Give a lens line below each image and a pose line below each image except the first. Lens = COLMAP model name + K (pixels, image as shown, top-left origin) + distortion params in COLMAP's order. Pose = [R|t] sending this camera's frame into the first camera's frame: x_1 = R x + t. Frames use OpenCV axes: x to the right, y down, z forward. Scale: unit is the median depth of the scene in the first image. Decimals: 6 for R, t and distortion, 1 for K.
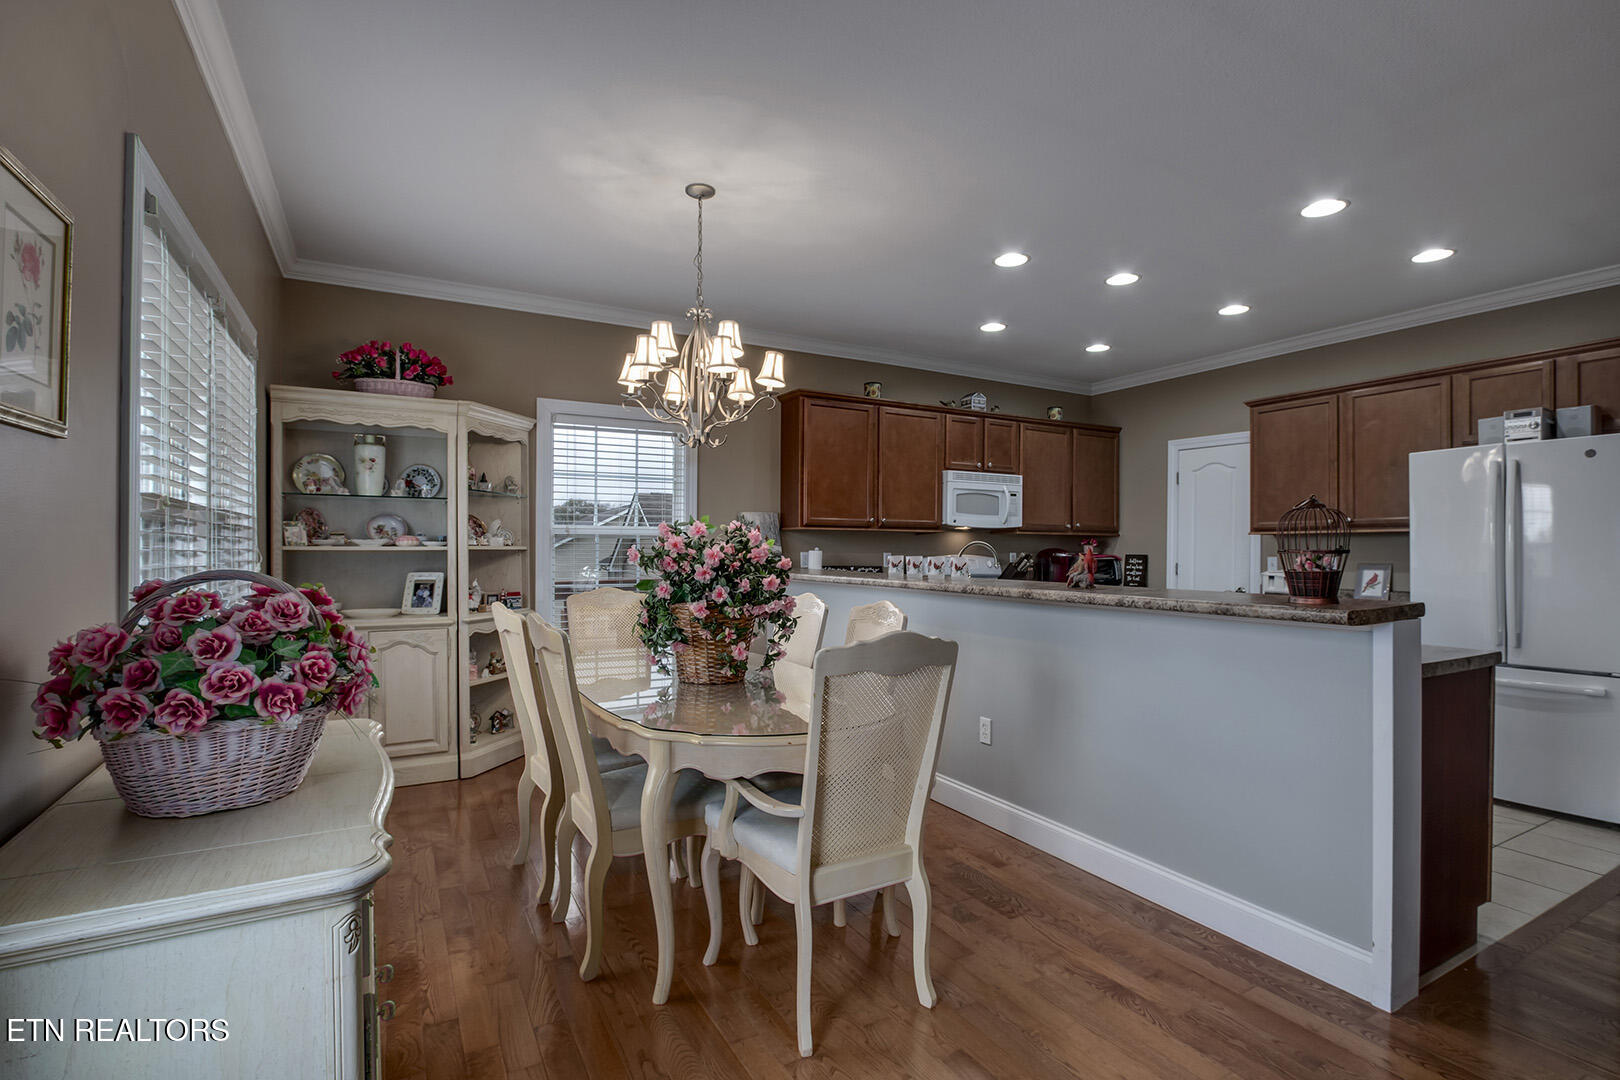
lens RADIAL K [[761.2, 0, 813.7], [0, 761.2, 549.4], [0, 0, 1]] dist [-0.028575, 0.005915]
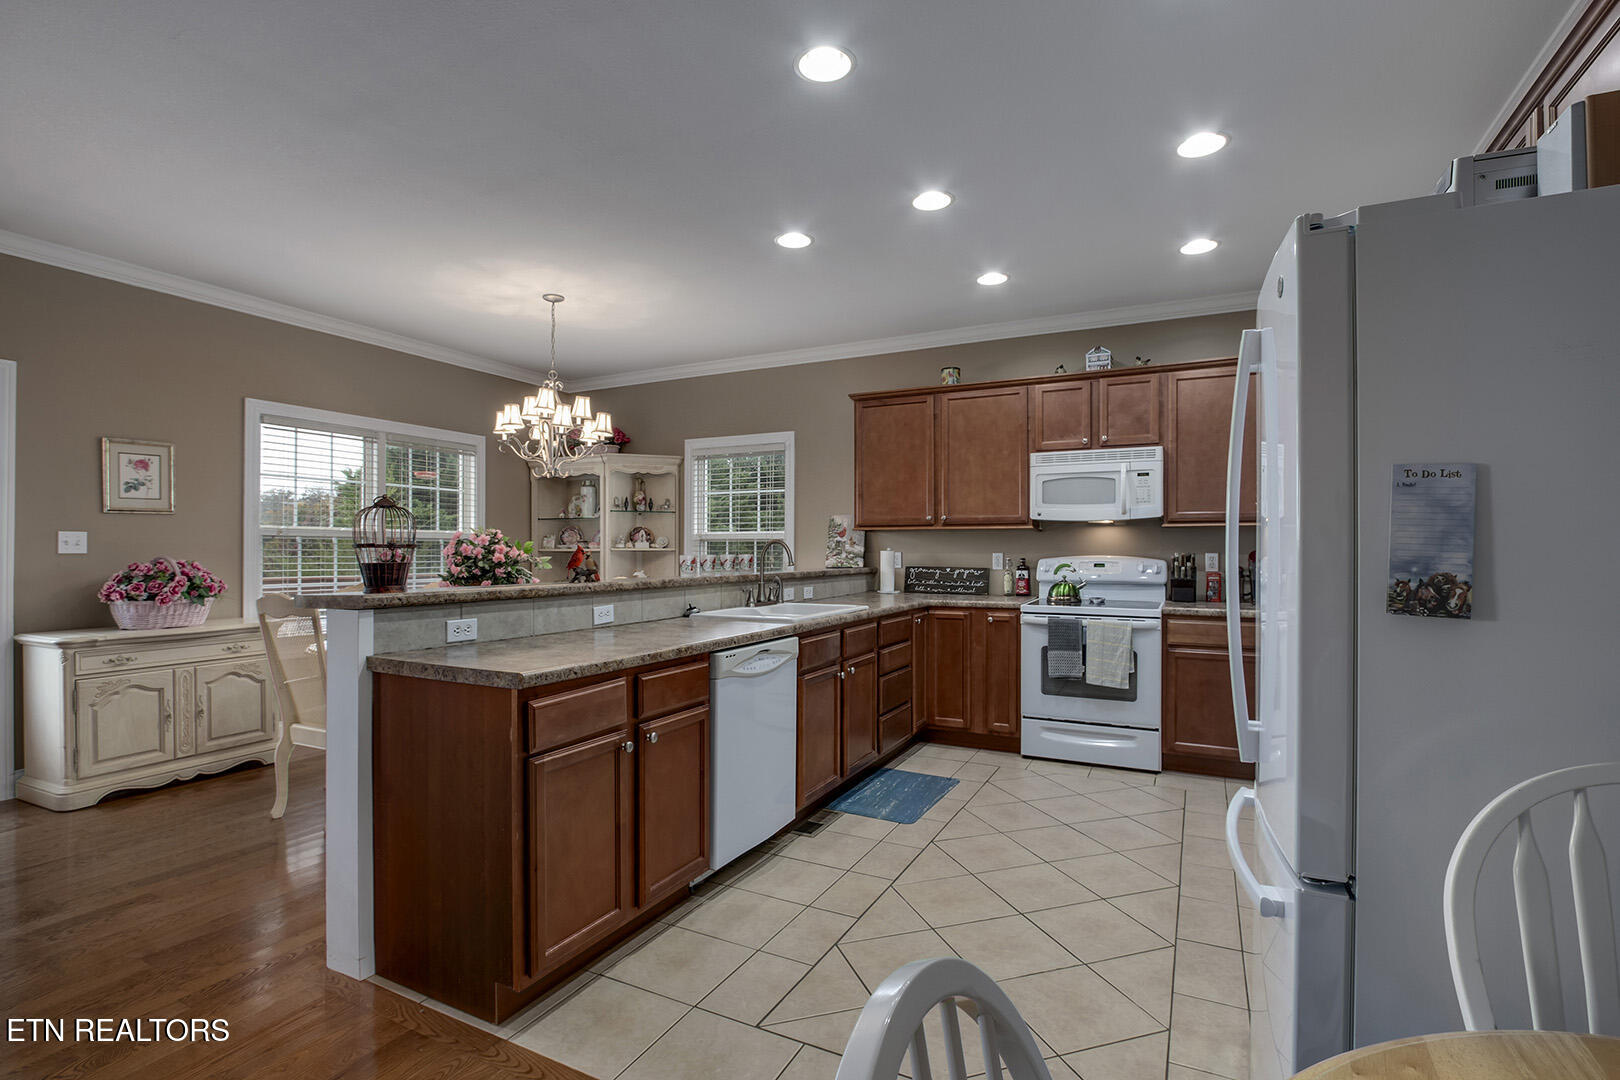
lens RADIAL K [[761.2, 0, 810.6], [0, 761.2, 550.1], [0, 0, 1]] dist [-0.028575, 0.005915]
pose [[0.557477, -0.005460, -0.830174, 0.868015], [0.001205, 0.999983, -0.005768, 0.007162], [0.830191, 0.002215, 0.557474, 0.405405]]
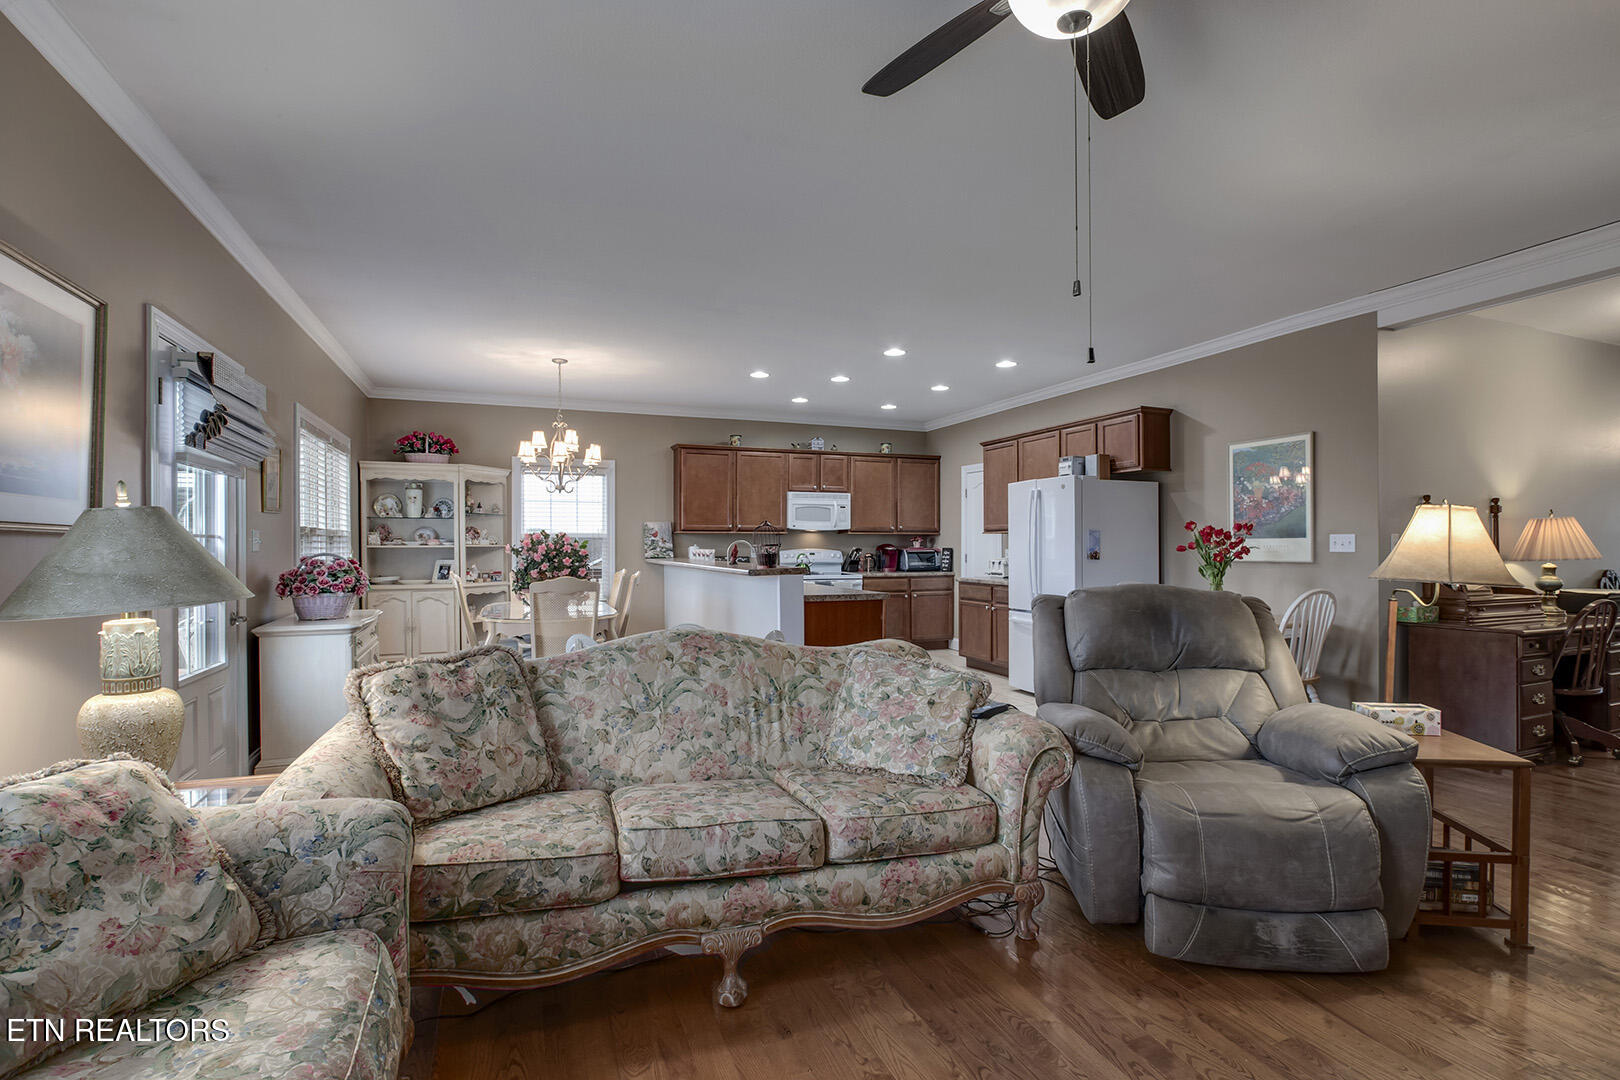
lens RADIAL K [[761.2, 0, 813.0], [0, 761.2, 549.5], [0, 0, 1]] dist [-0.028575, 0.005915]
pose [[0.991632, -0.005271, -0.128987, 0.493614], [0.005837, 0.999975, 0.004012, 0.003495], [0.128963, -0.004731, 0.991638, -0.559608]]
